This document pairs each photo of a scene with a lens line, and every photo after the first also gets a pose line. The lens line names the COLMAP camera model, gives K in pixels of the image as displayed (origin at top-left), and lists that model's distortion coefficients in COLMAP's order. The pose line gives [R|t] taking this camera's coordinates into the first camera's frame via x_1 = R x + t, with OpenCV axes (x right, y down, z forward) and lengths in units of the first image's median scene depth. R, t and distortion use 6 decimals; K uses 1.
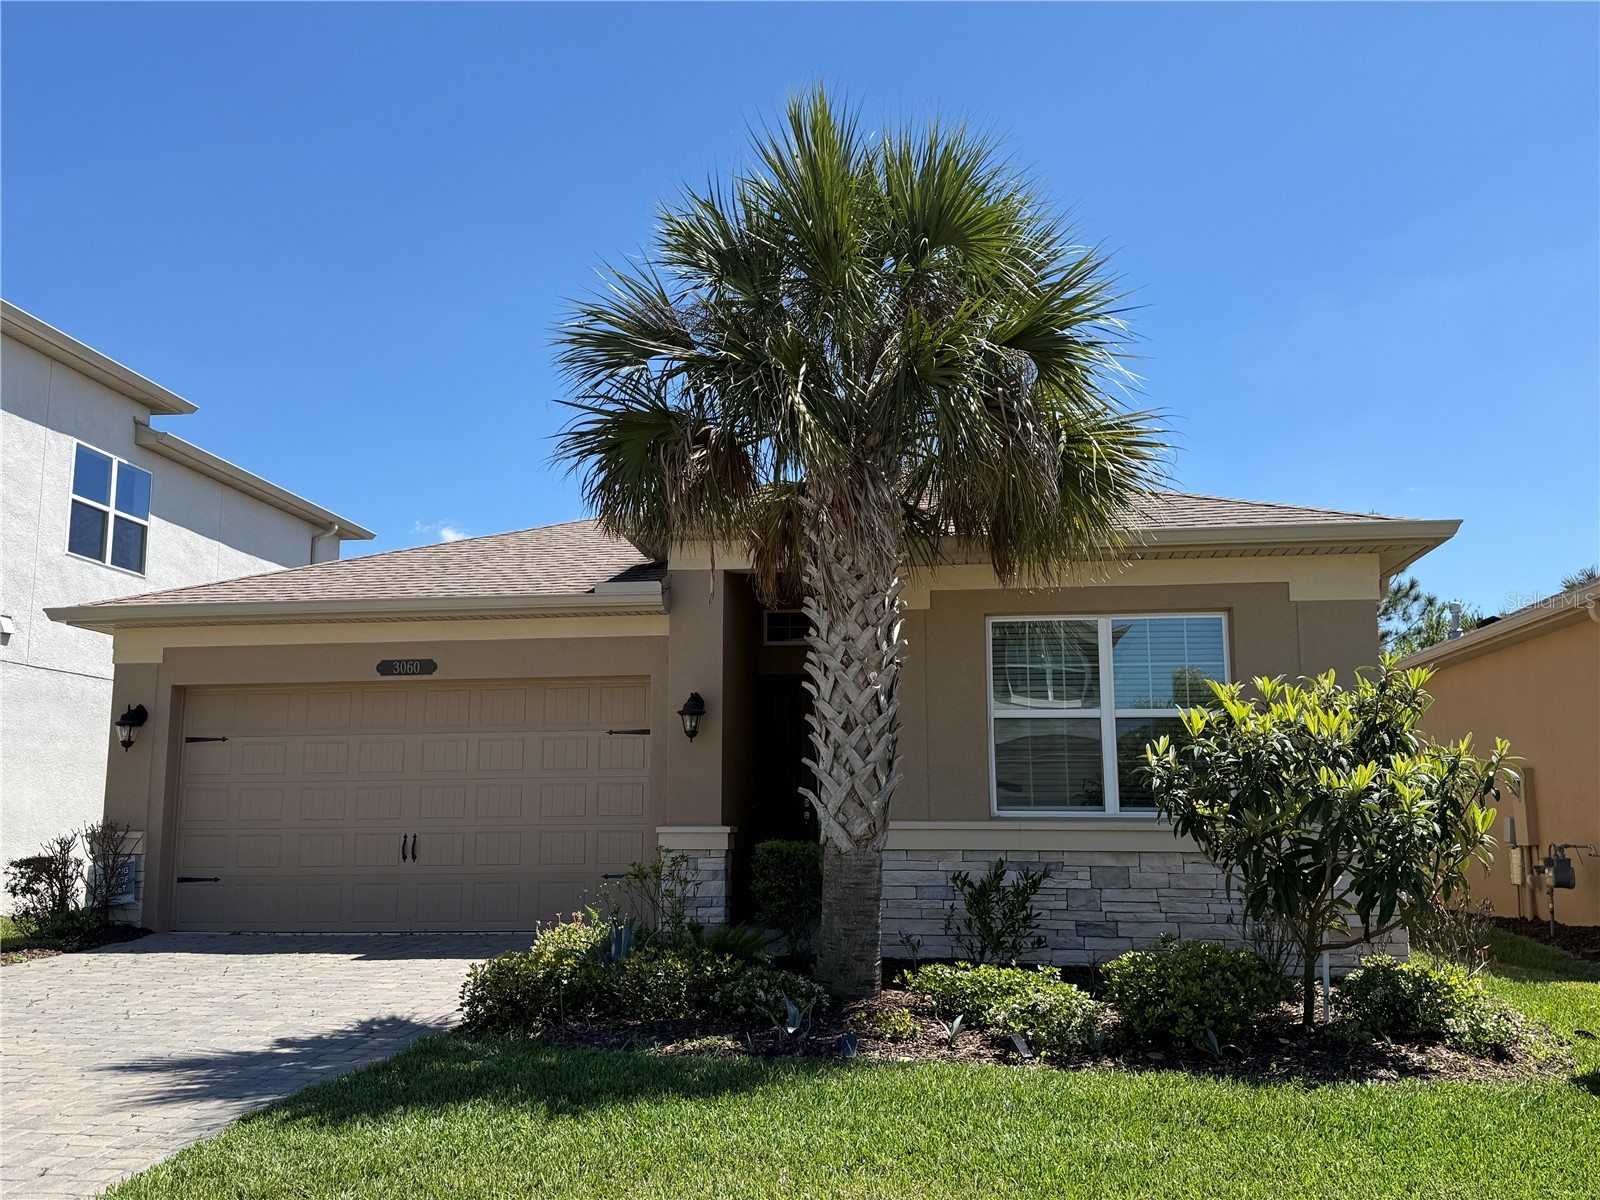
lens RADIAL K [[1425.6, 0, 789.9], [0, 1425.6, 596.3], [0, 0, 1]] dist [0.102050, -0.147492]
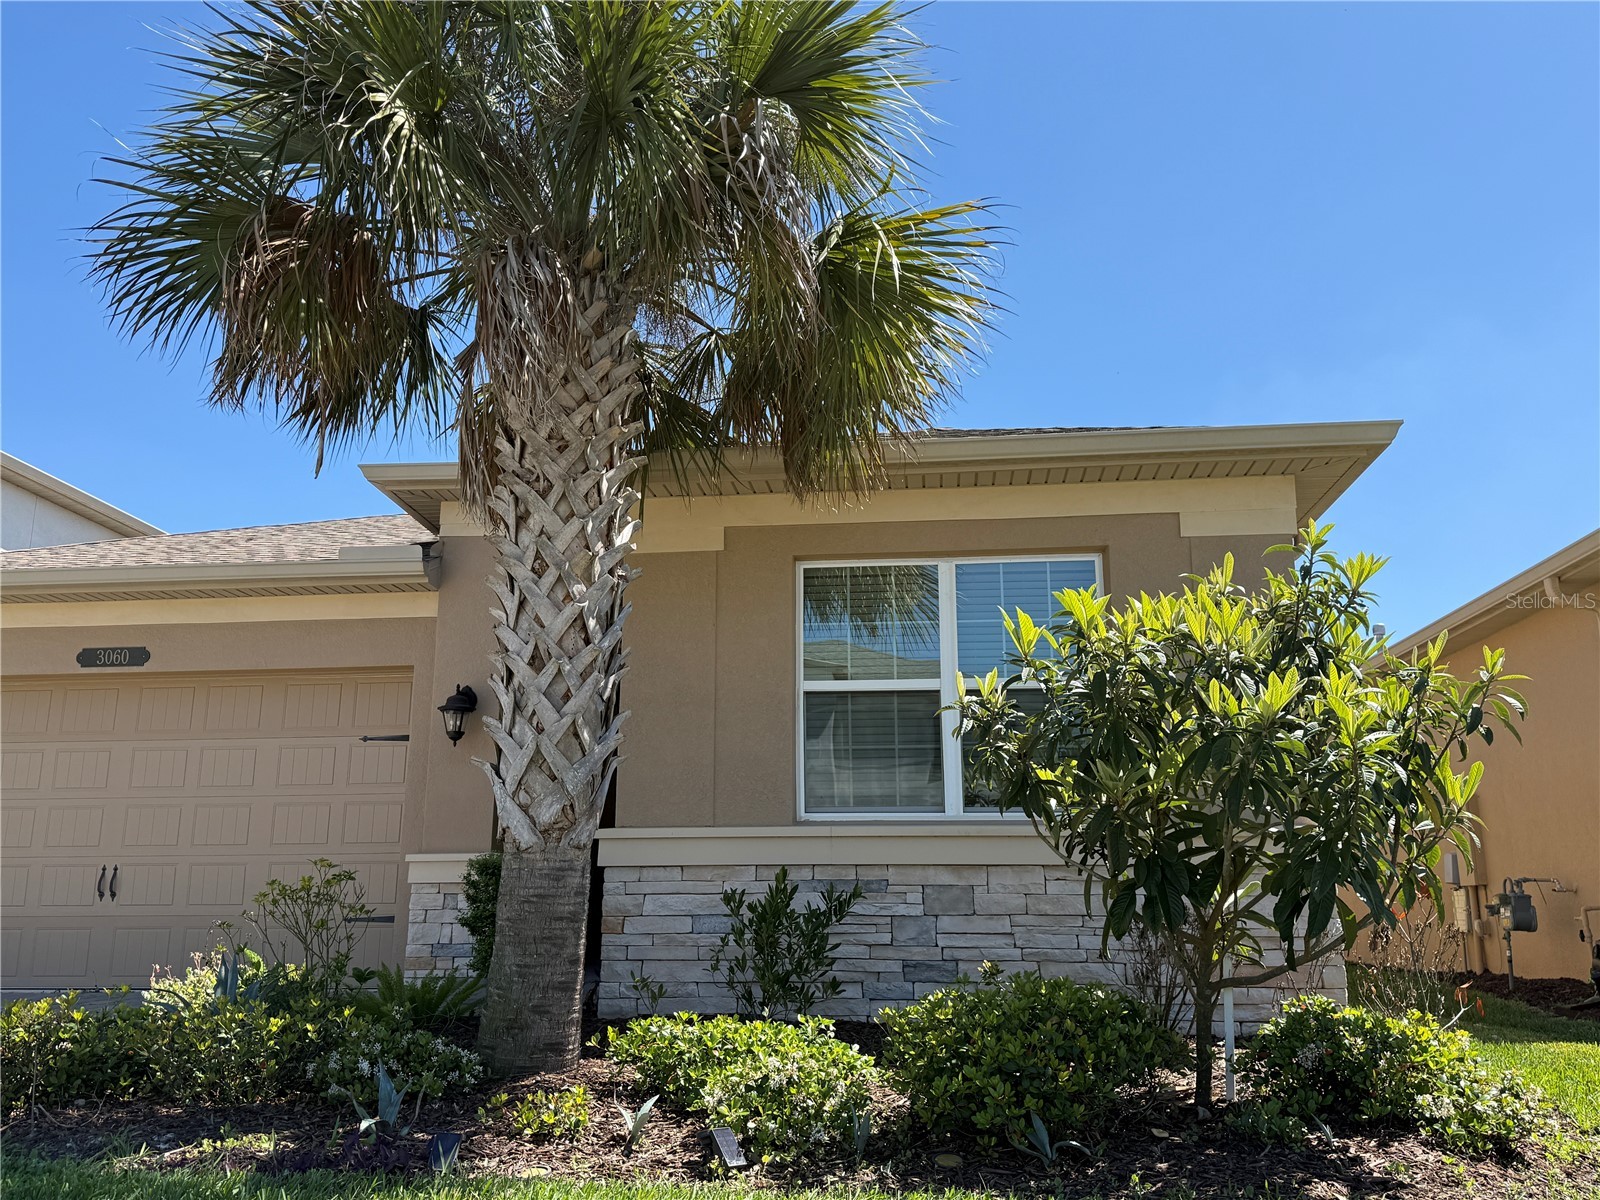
lens RADIAL K [[1327.0, 0, 796.2], [0, 1327.0, 597.4], [0, 0, 1]] dist [0.085899, -0.101526]
pose [[0.999485, 0.006793, 0.031368, 0.142061], [-0.004611, 0.997598, -0.069121, 0.102181], [-0.031762, 0.068941, 0.997115, 0.355656]]
